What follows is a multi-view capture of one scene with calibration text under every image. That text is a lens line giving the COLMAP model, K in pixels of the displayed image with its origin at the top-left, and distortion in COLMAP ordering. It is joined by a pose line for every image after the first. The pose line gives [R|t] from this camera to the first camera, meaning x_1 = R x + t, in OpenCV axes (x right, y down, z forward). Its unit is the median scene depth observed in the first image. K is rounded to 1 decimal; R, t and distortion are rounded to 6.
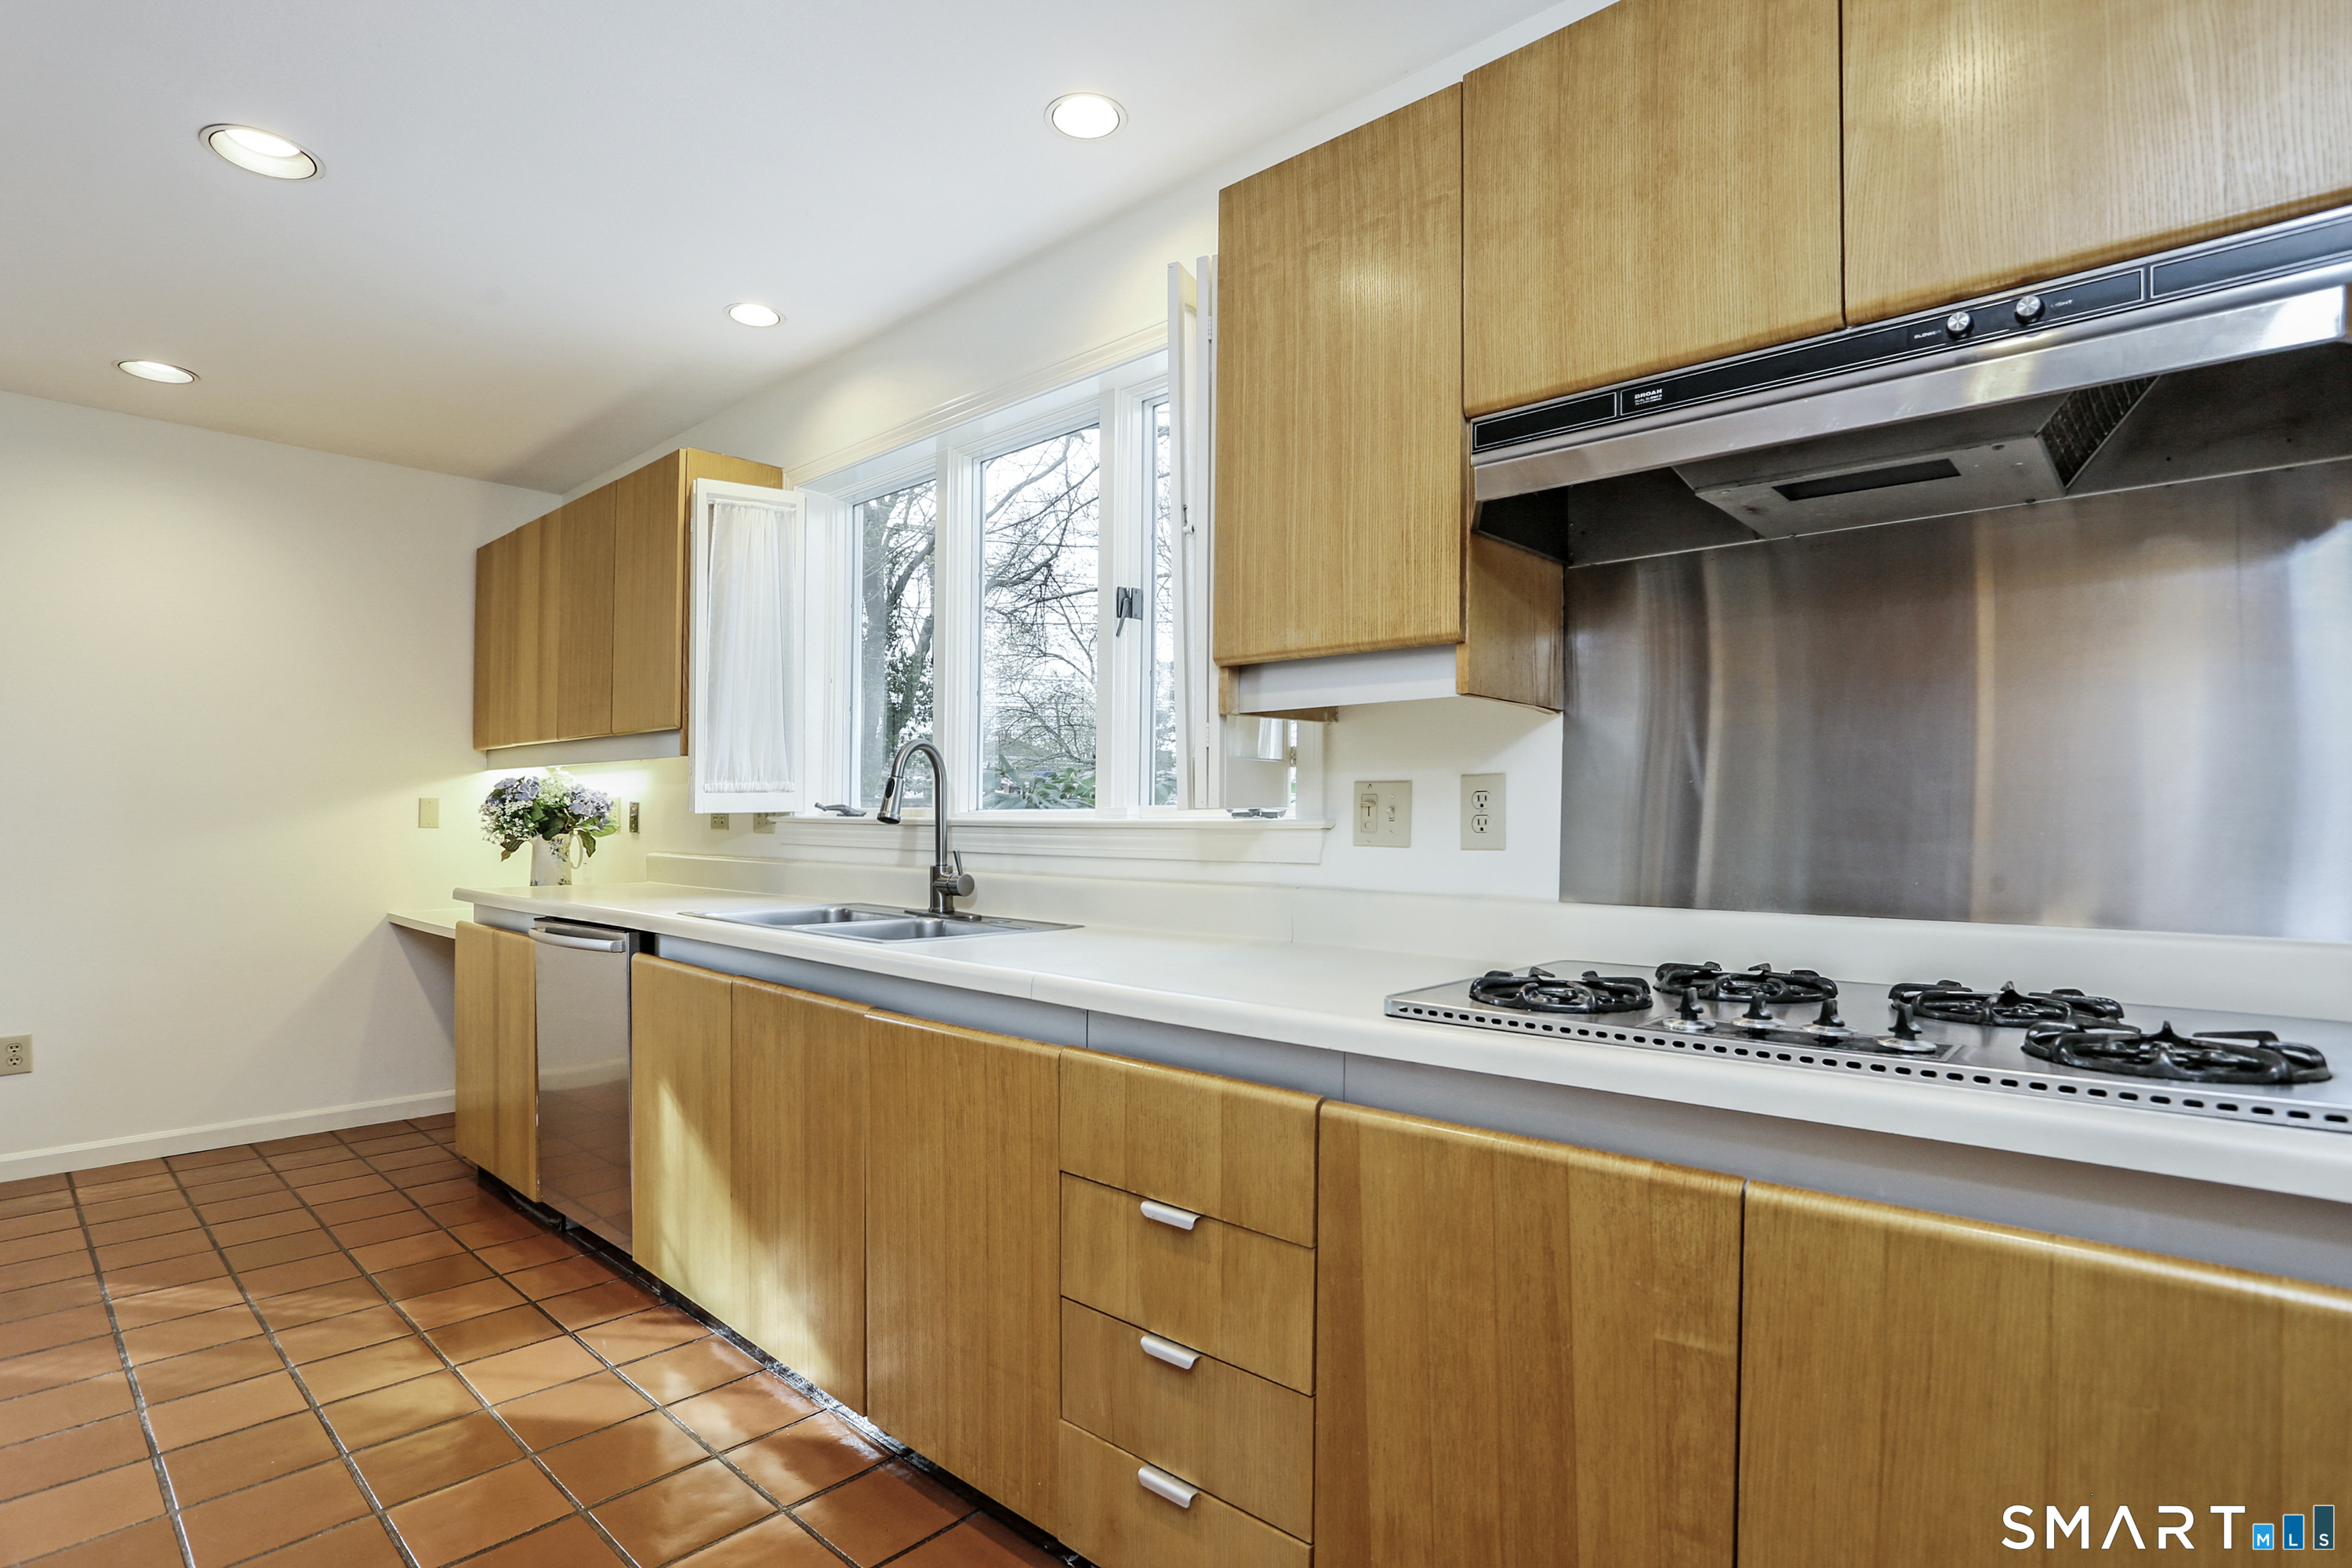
lens RADIAL K [[1149.1, 0, 1175.2], [0, 1149.1, 808.7], [0, 0, 1]] dist [-0.020581, 0.000027]
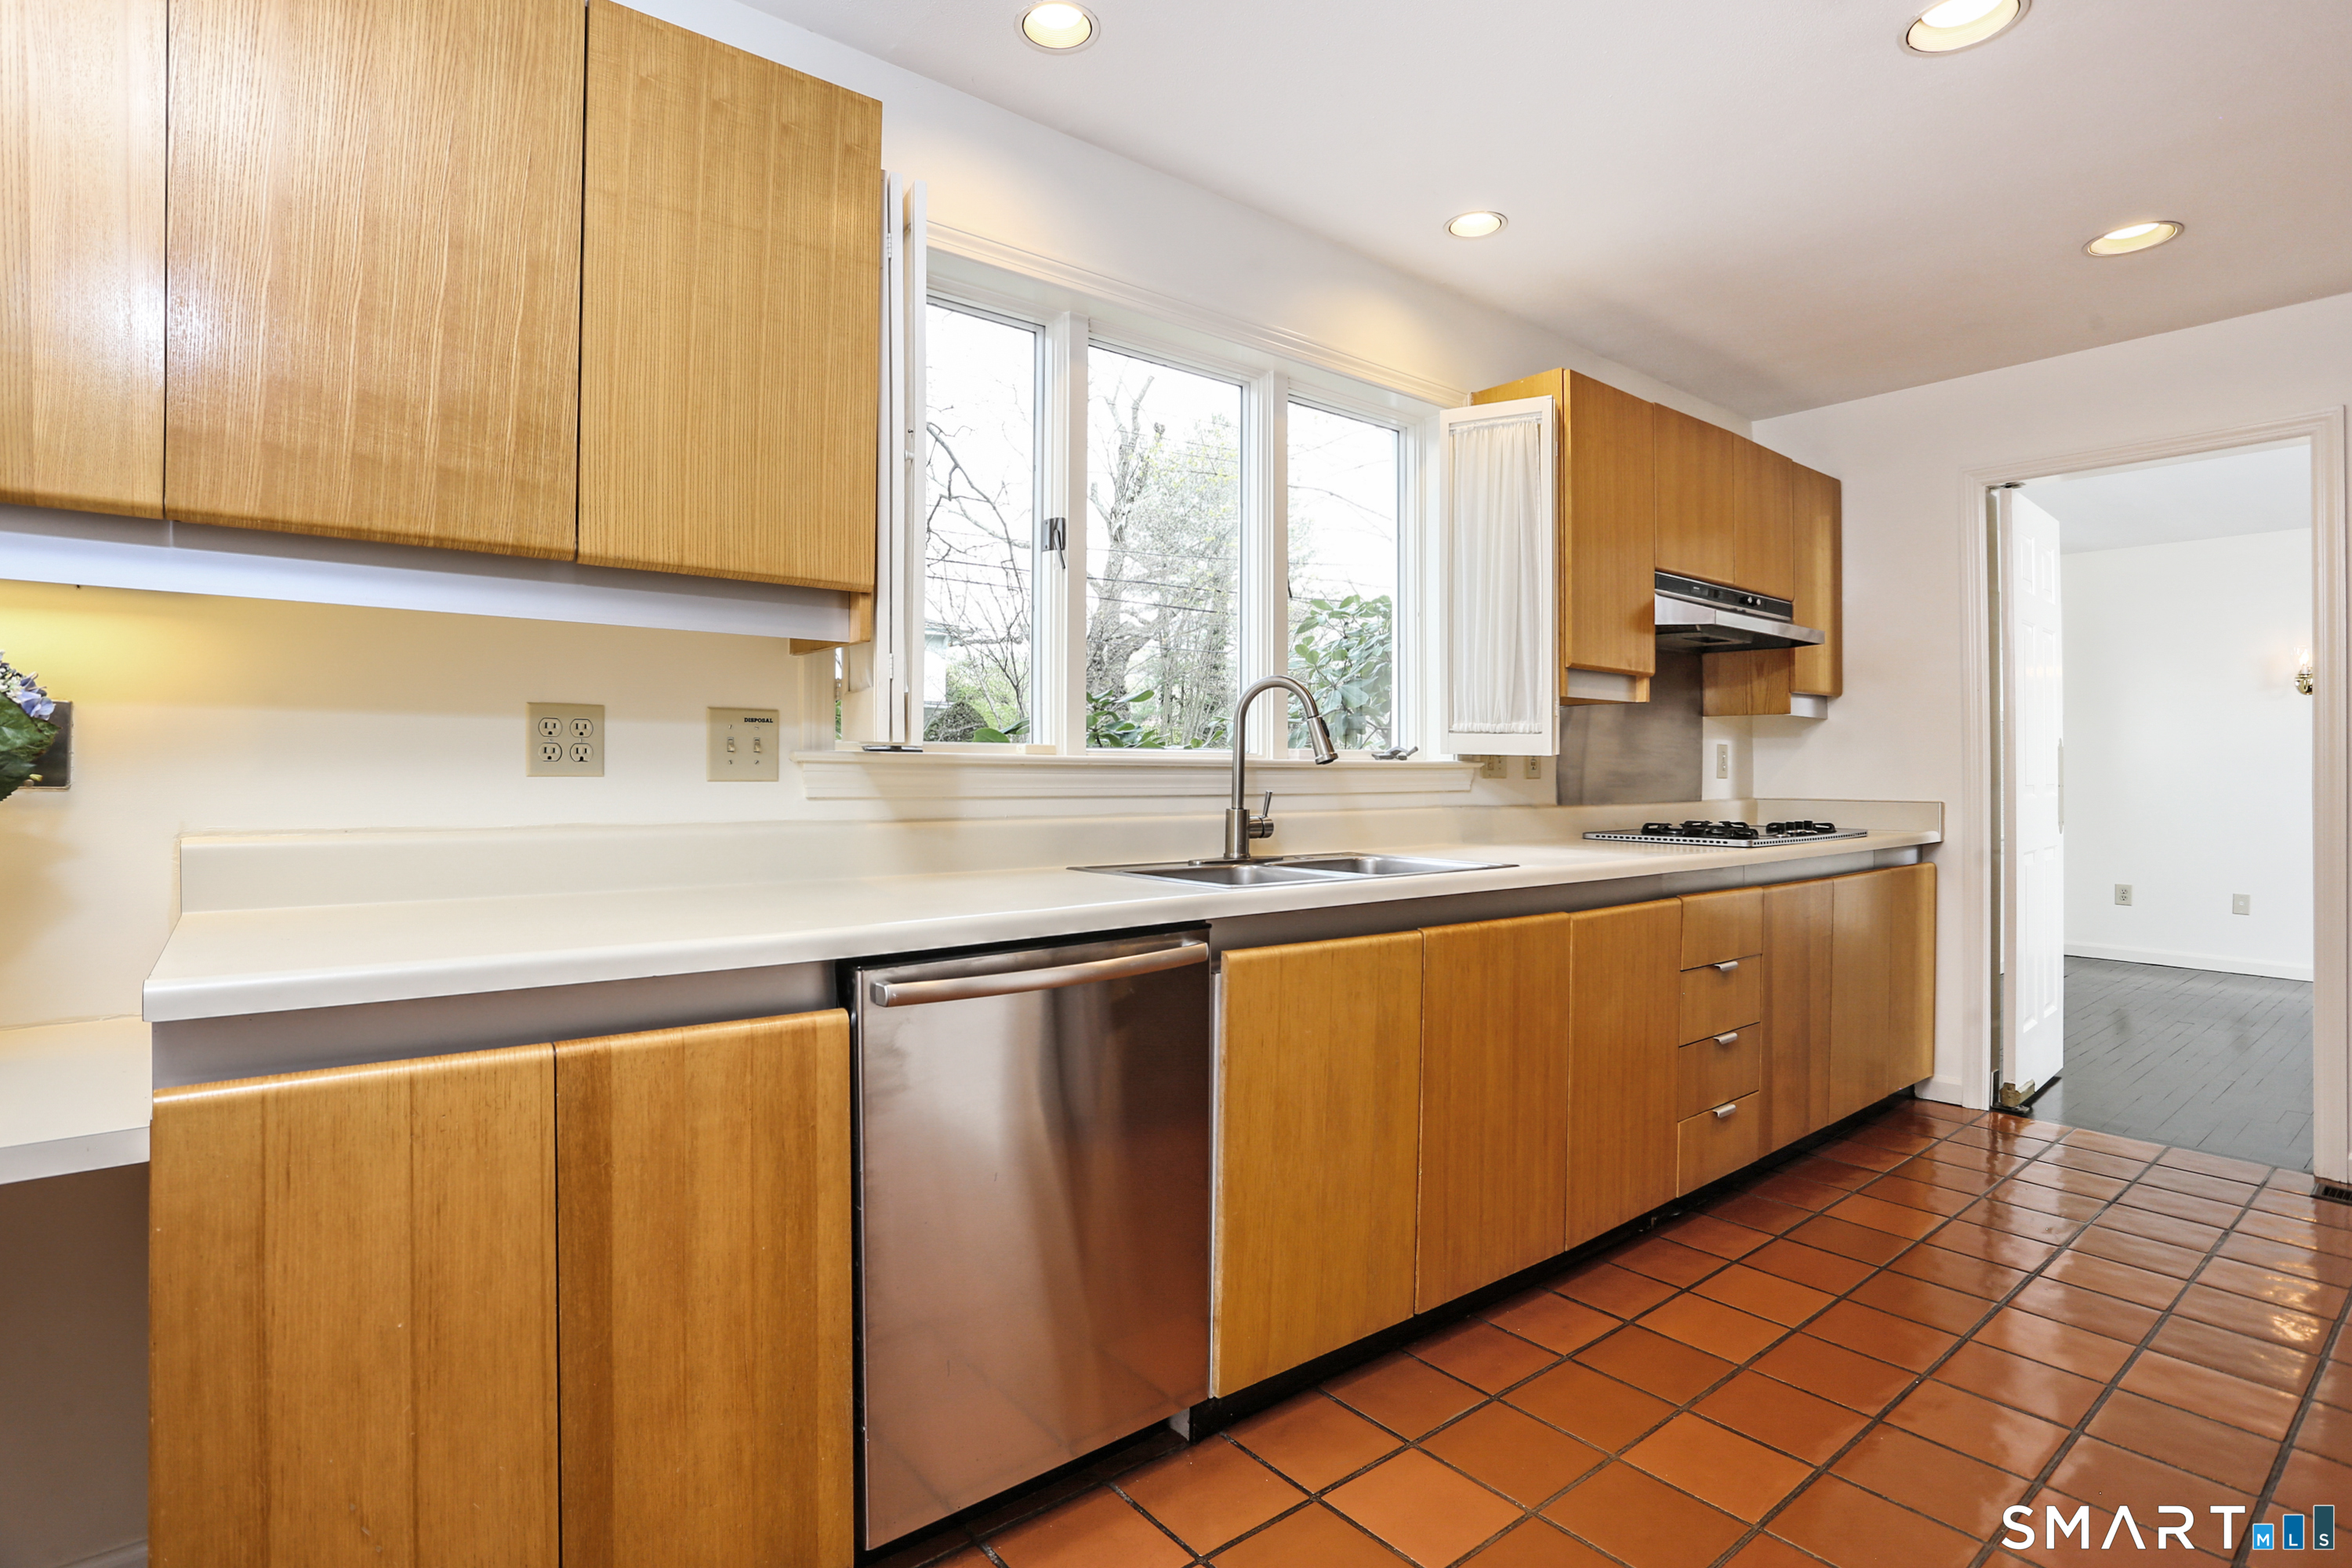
lens RADIAL K [[1149.1, 0, 1176.5], [0, 1149.1, 767.1], [0, 0, 1]] dist [-0.020581, 0.000027]
pose [[0.135295, 0.001874, 0.990804, -1.147271], [-0.006100, 0.999981, -0.001059, 0.017702], [-0.990787, -0.005901, 0.135304, 0.935212]]
